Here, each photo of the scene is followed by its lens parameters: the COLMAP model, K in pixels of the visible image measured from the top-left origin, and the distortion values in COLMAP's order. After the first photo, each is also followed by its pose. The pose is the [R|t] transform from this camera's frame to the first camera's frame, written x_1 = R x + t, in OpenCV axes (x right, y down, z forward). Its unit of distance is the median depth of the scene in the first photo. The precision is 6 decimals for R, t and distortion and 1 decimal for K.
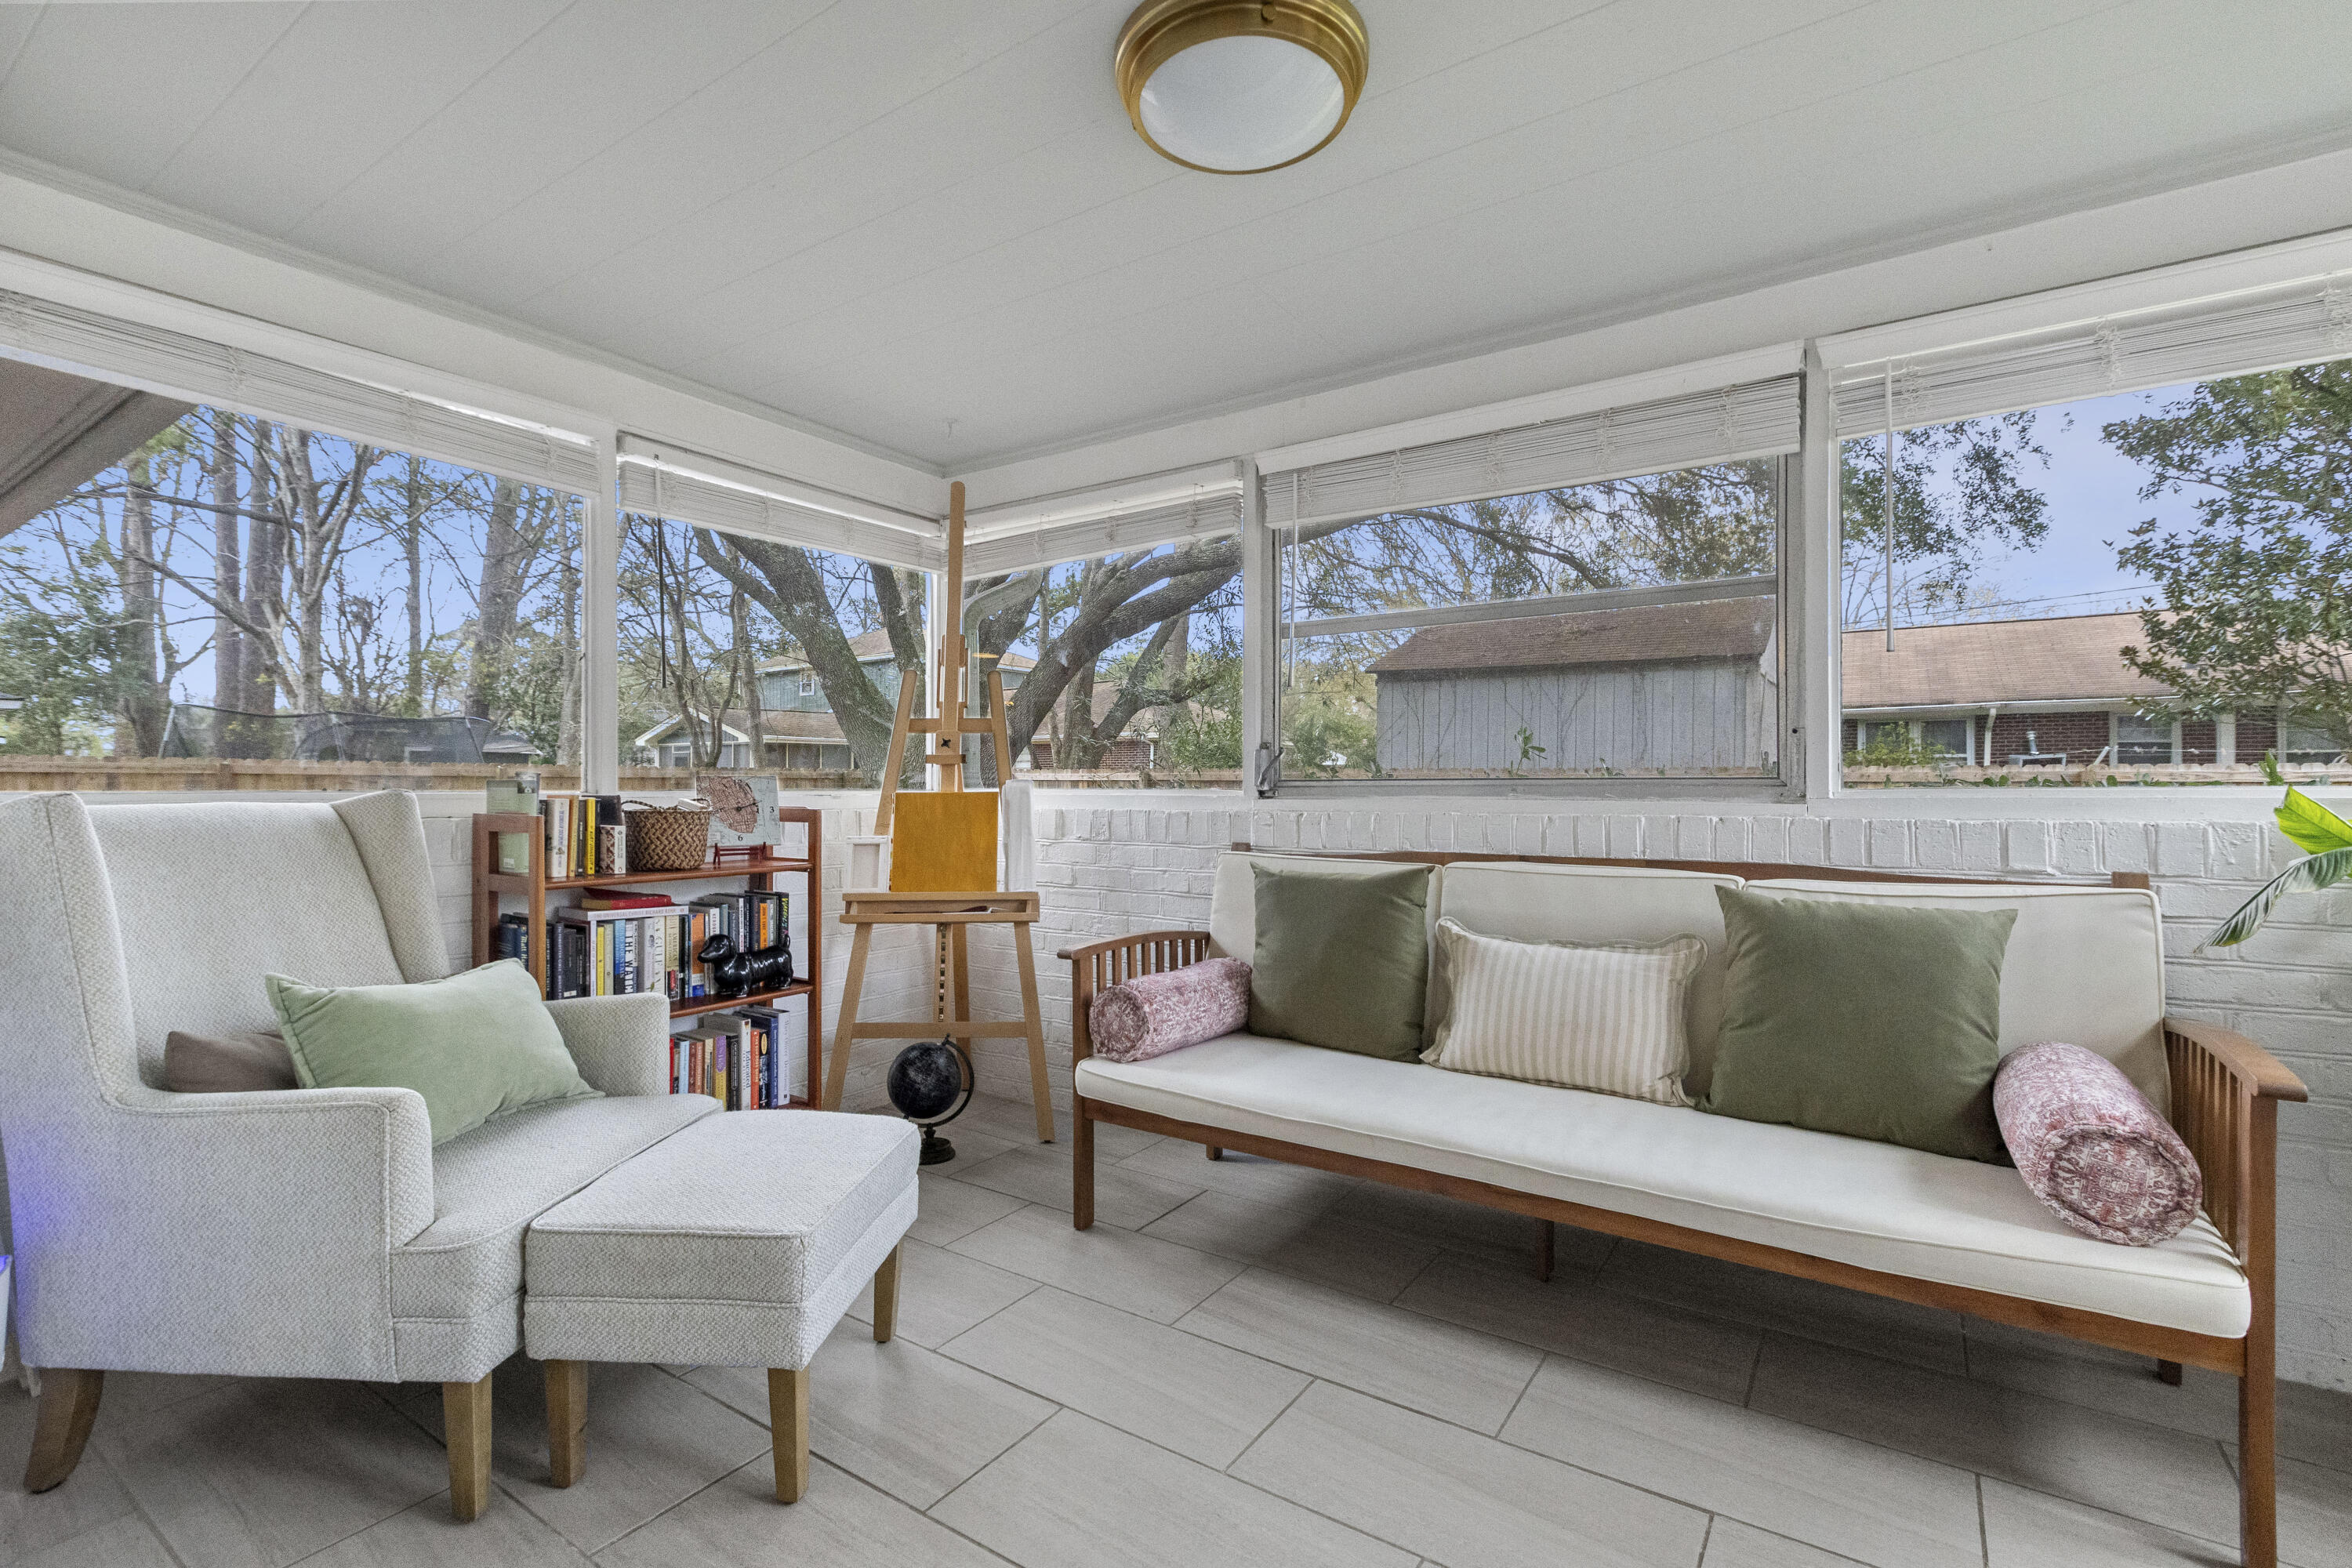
lens RADIAL K [[1066.5, 0, 1169.5], [0, 1066.5, 784.3], [0, 0, 1]] dist [0.001252, 0.000033]
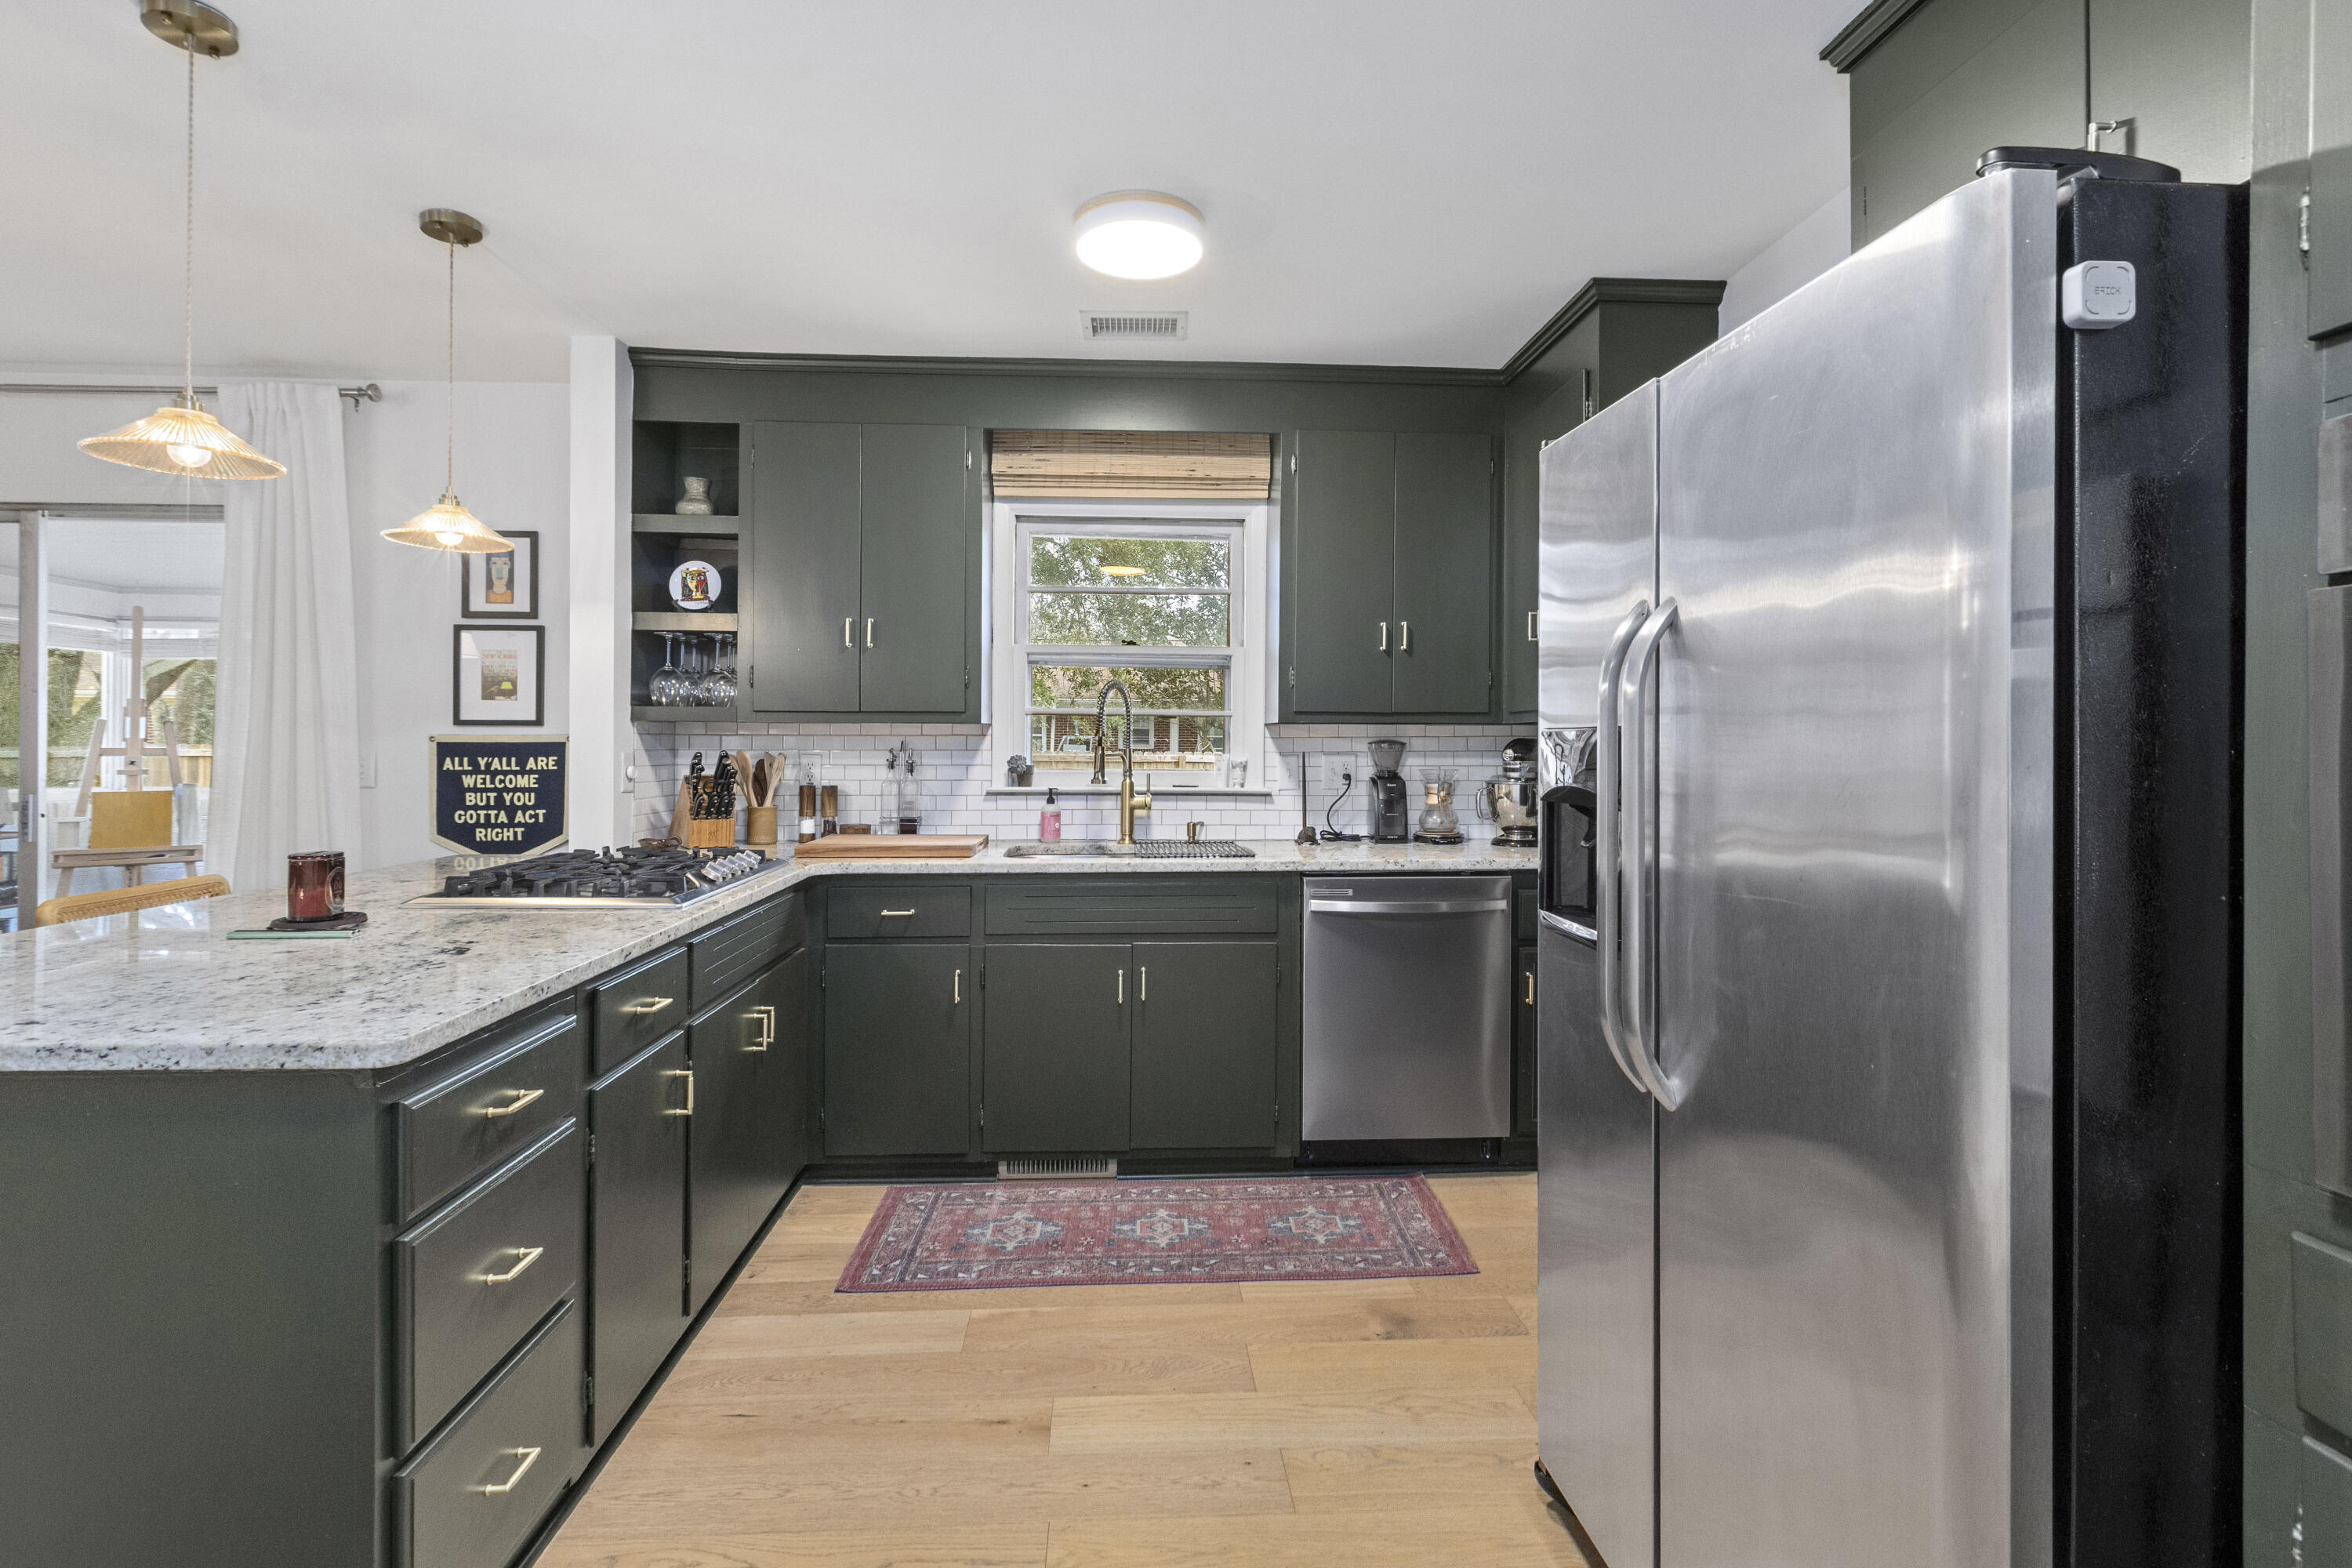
lens RADIAL K [[1068.5, 0, 1174.5], [0, 1068.5, 742.1], [0, 0, 1]] dist [0.000038, -0.000499]
pose [[0.787259, 0.008277, 0.616567, 0.063109], [-0.005696, 0.999965, -0.006152, -0.082029], [-0.616596, 0.001331, 0.787278, -1.640914]]
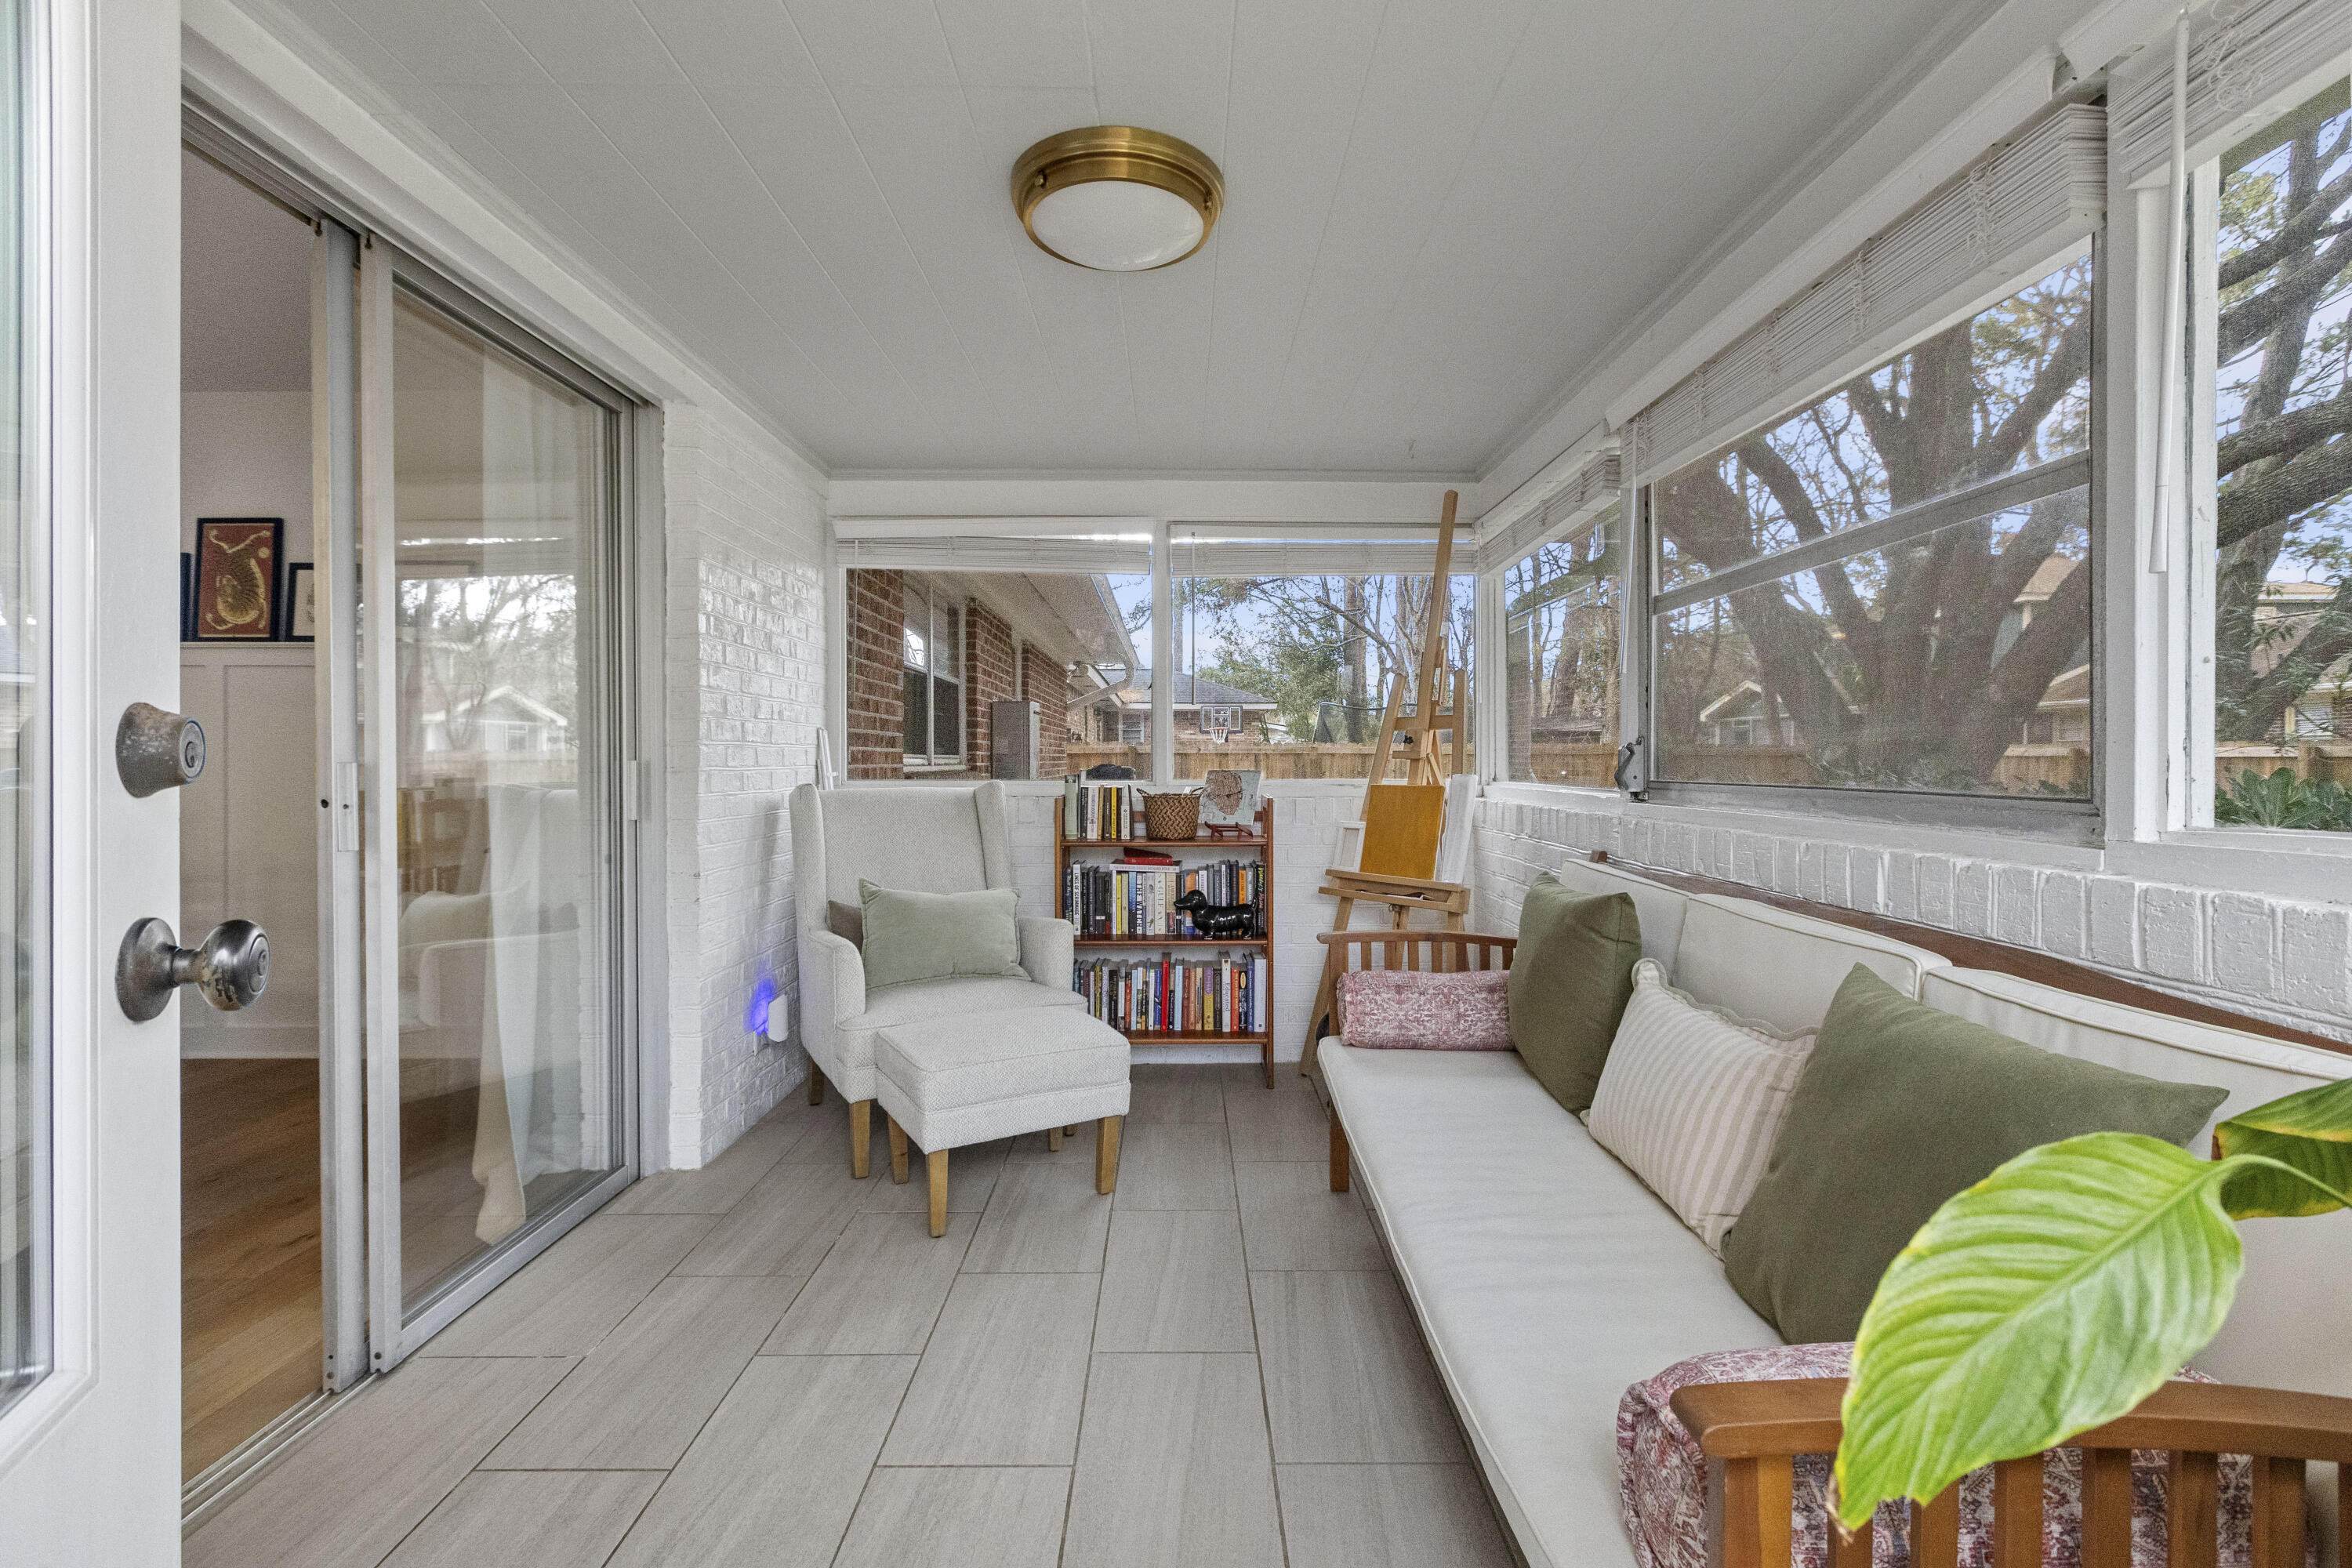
lens RADIAL K [[1053.1, 0, 1177.2], [0, 1053.1, 771.9], [0, 0, 1]] dist [0.000999, -0.000045]
pose [[0.569564, 0.011999, -0.821859, 0.622186], [-0.000481, 0.999898, 0.014265, -0.024361], [0.821947, -0.007730, 0.569512, 0.223468]]
